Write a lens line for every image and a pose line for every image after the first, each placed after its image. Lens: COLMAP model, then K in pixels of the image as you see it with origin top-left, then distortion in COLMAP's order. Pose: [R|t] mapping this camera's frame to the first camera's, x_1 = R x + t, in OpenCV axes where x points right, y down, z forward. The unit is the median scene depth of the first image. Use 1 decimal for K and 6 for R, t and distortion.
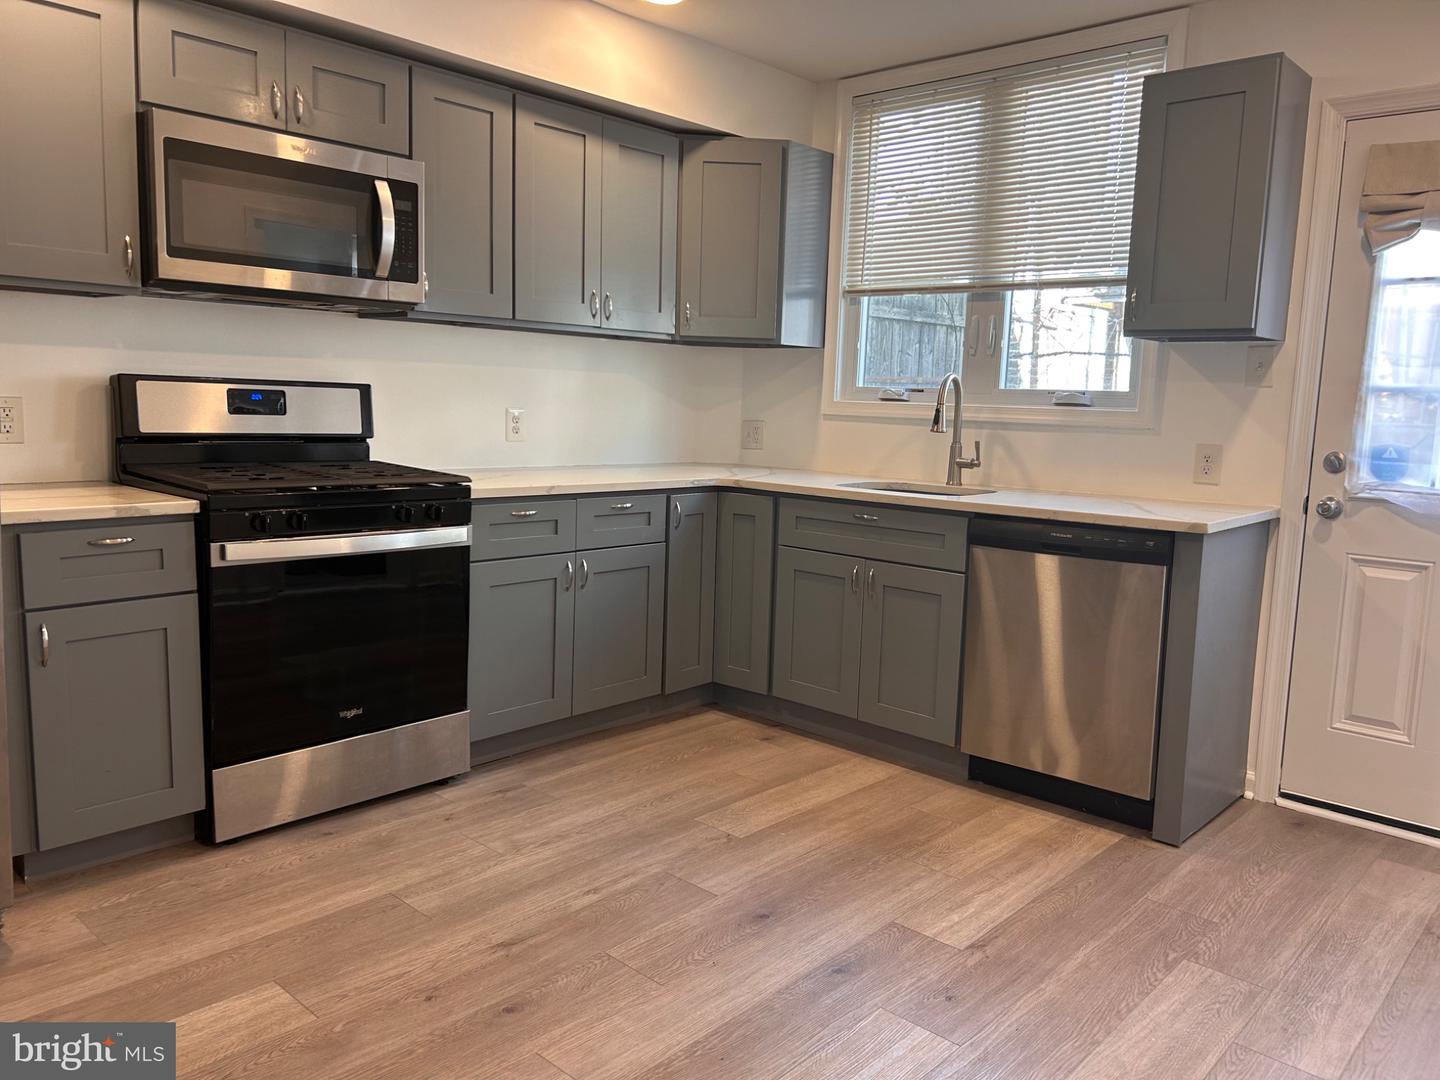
lens RADIAL K [[1086.4, 0, 715.6], [0, 1086.4, 528.0], [0, 0, 1]] dist [0.054009, -0.060363]
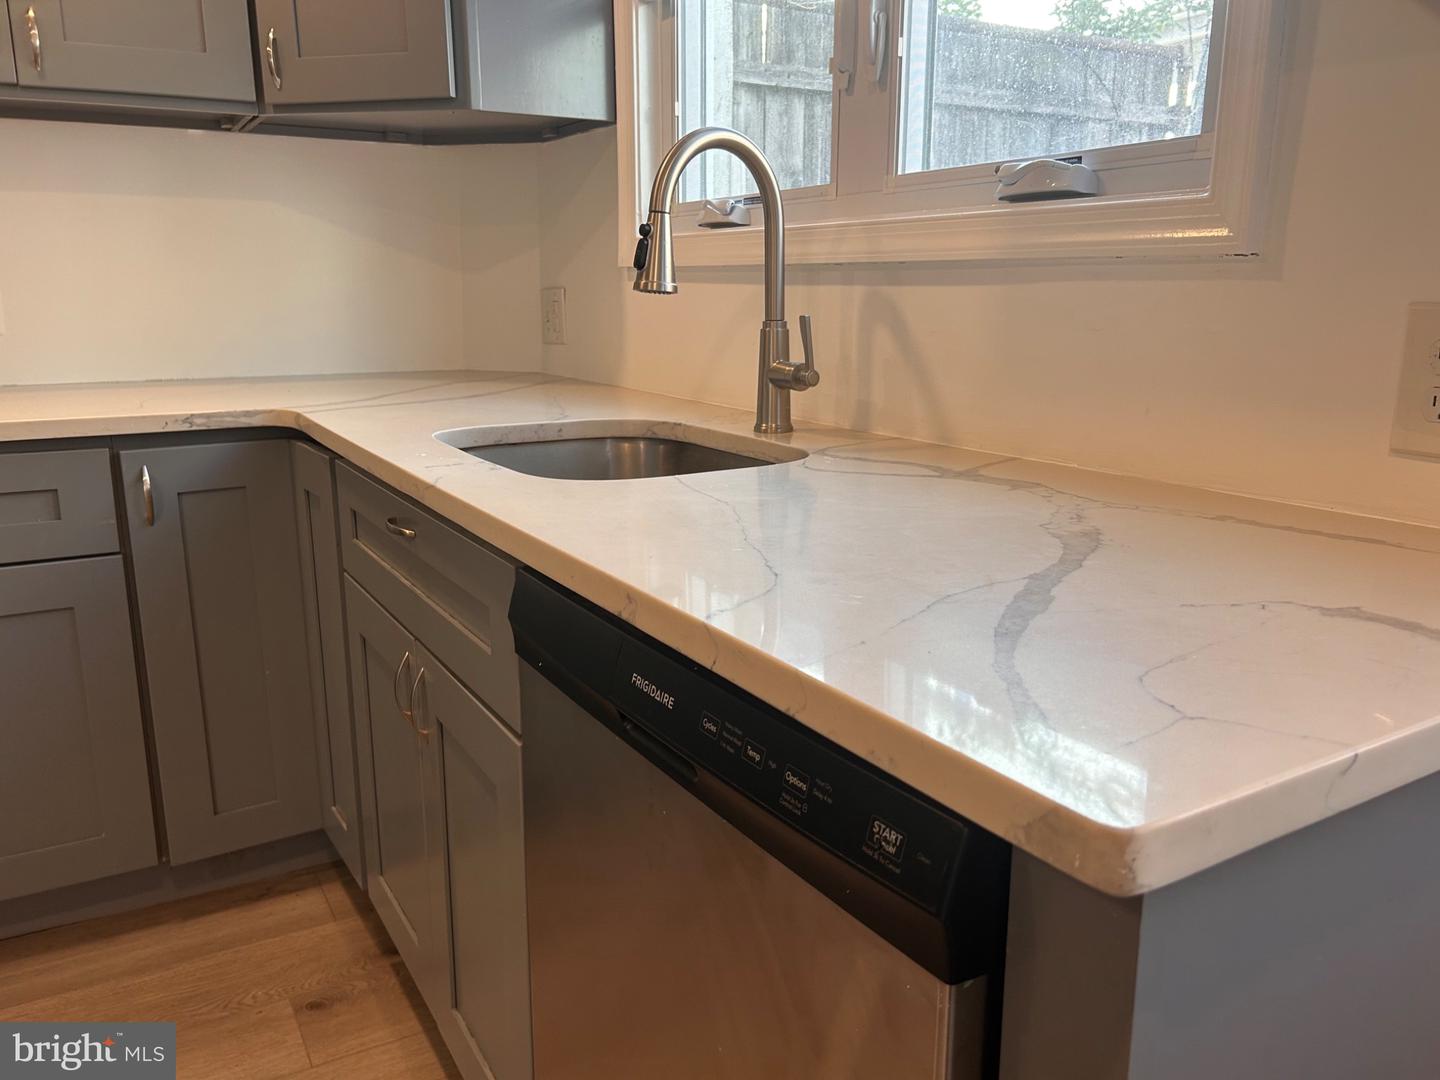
lens RADIAL K [[1086.9, 0, 720.0], [0, 1086.9, 540.0], [0, 0, 1]] dist [0.085122, -0.151703]
pose [[0.960851, 0.033766, -0.275002, 0.360028], [-0.004500, 0.994317, 0.106362, -0.048643], [0.277031, -0.100961, 0.955542, 0.707791]]
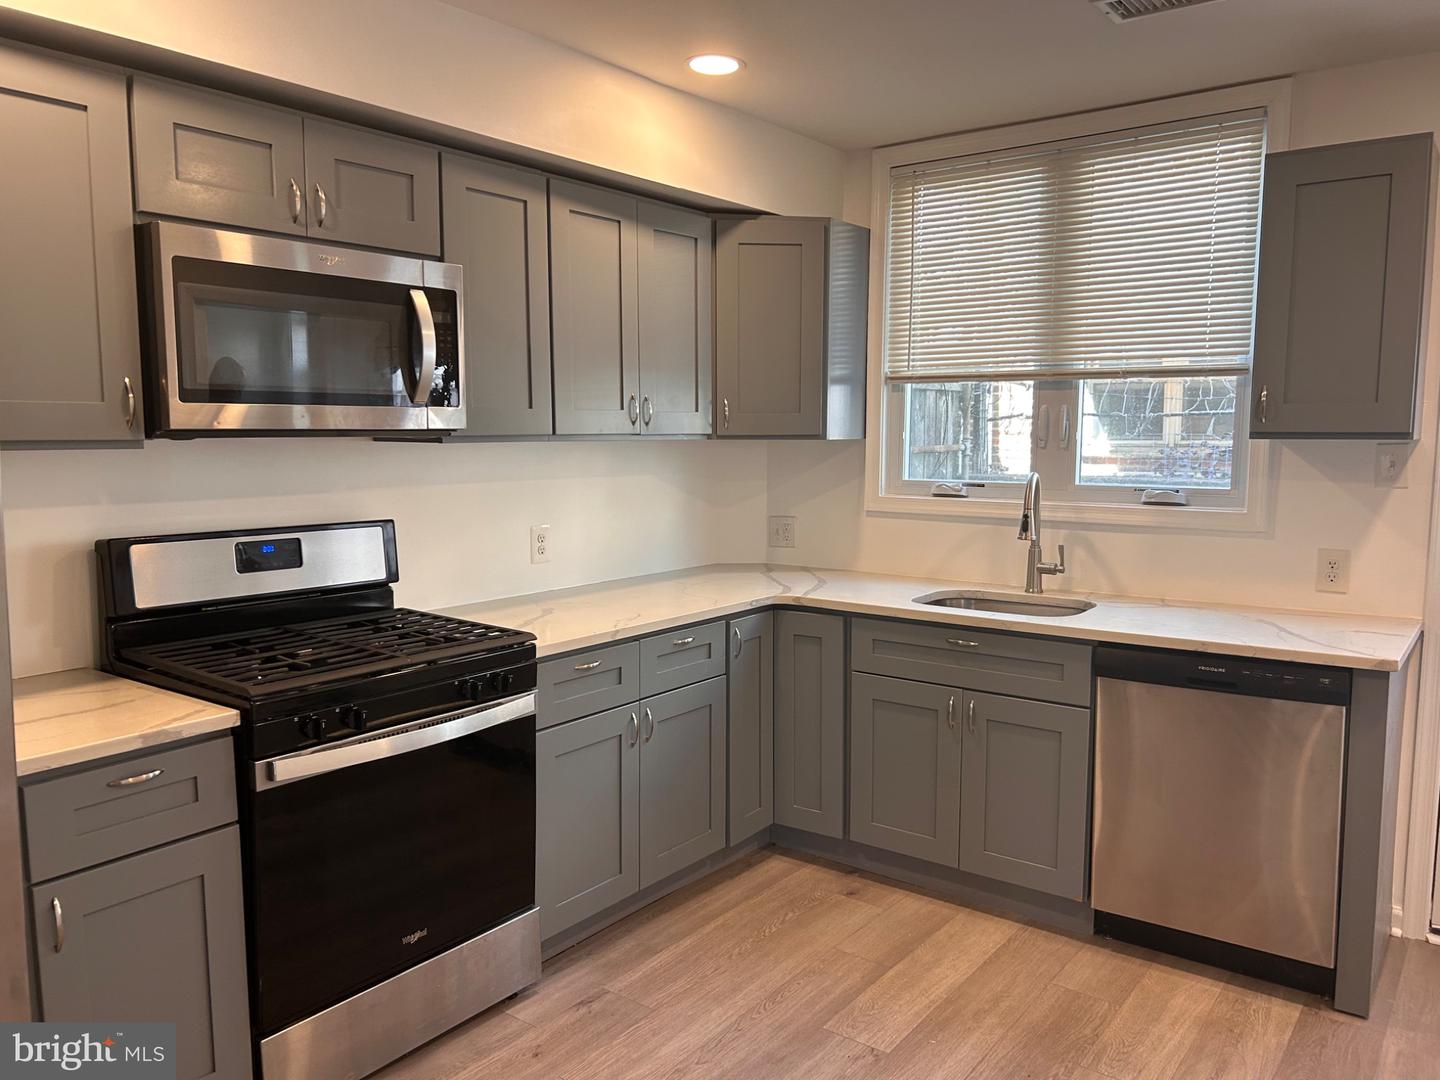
lens RADIAL K [[1086.4, 0, 703.1], [0, 1086.4, 541.2], [0, 0, 1]] dist [0.056698, -0.065529]
pose [[0.995256, -0.042575, 0.087478, -0.154278], [0.044020, 0.998923, -0.014647, -0.093574], [-0.086760, 0.018428, 0.996059, 0.134132]]
